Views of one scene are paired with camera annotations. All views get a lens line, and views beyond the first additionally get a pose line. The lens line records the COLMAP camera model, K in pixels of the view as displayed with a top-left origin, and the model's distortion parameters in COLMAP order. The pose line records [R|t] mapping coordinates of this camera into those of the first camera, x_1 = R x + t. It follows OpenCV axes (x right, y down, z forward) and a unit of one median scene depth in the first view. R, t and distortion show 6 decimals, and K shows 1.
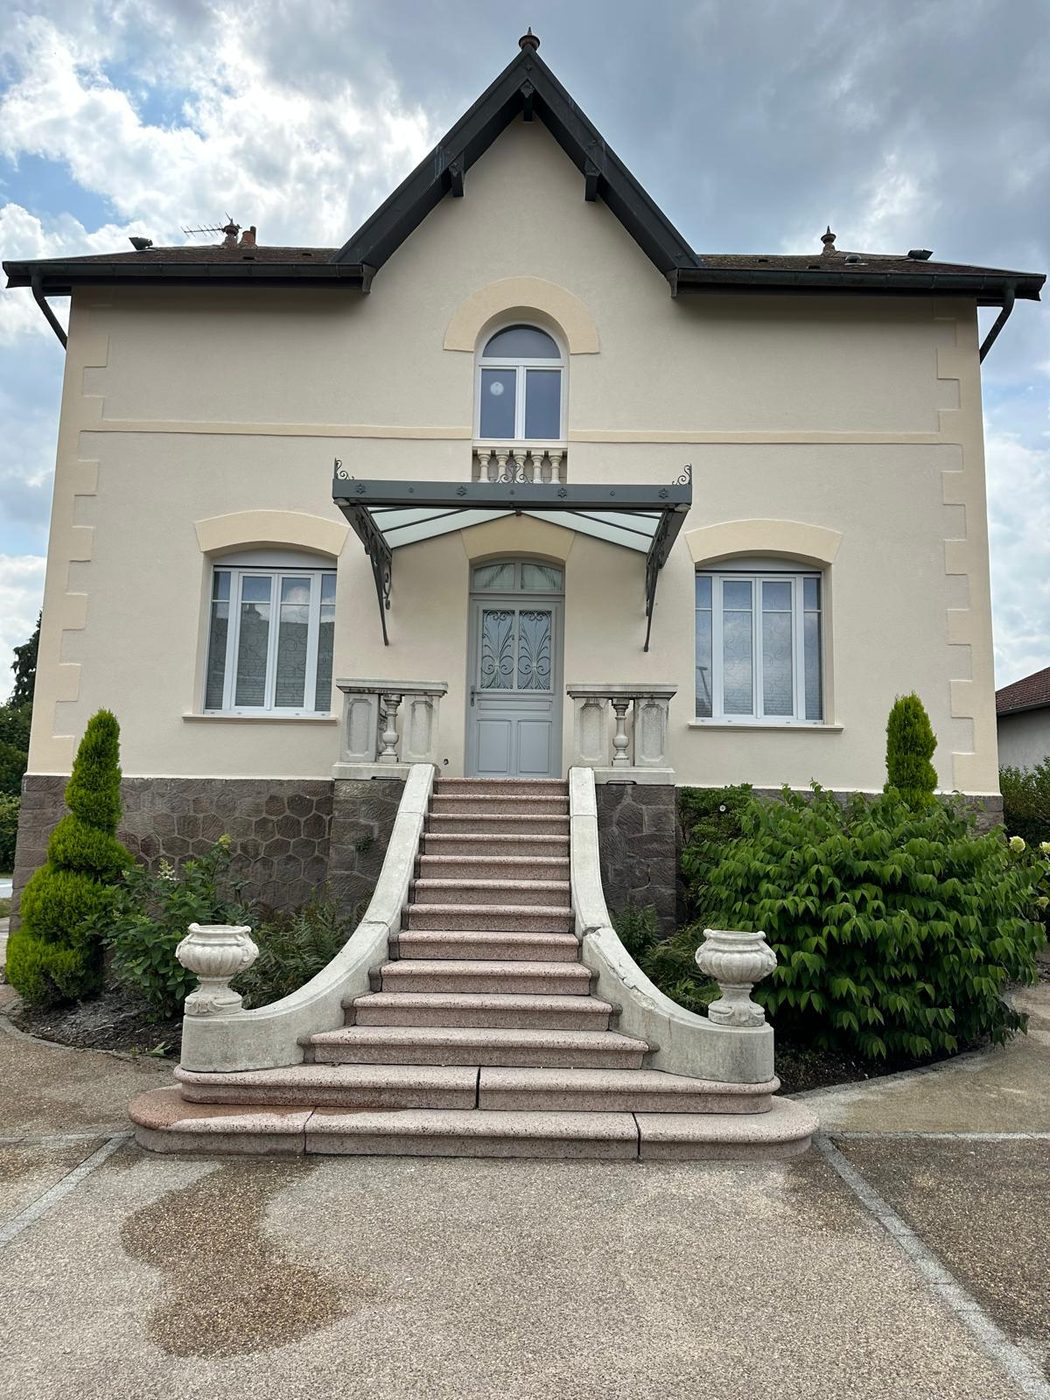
lens RADIAL K [[658.0, 0, 525.0], [0, 658.0, 700.0], [0, 0, 1]] dist [0.063183, -0.049248]
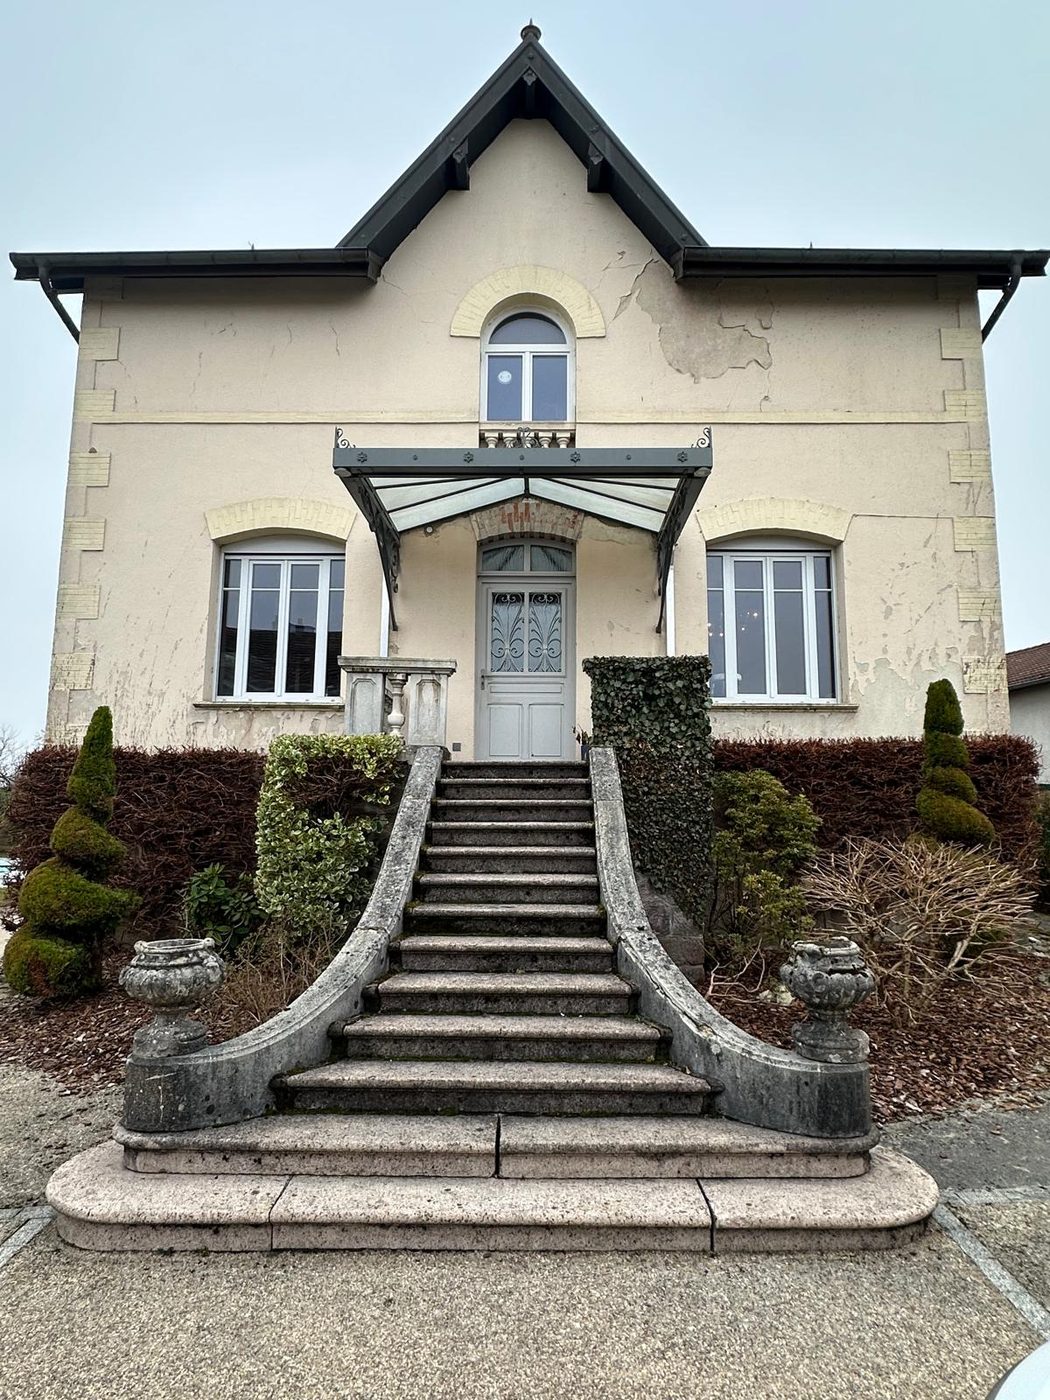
lens RADIAL K [[573.5, 0, 525.0], [0, 573.5, 700.0], [0, 0, 1]] dist [-0.001492, 0.000652]
pose [[0.999878, -0.014094, -0.006691, -0.011753], [0.014113, 0.999896, 0.002809, 0.023927], [0.006651, -0.002904, 0.999974, 0.146562]]
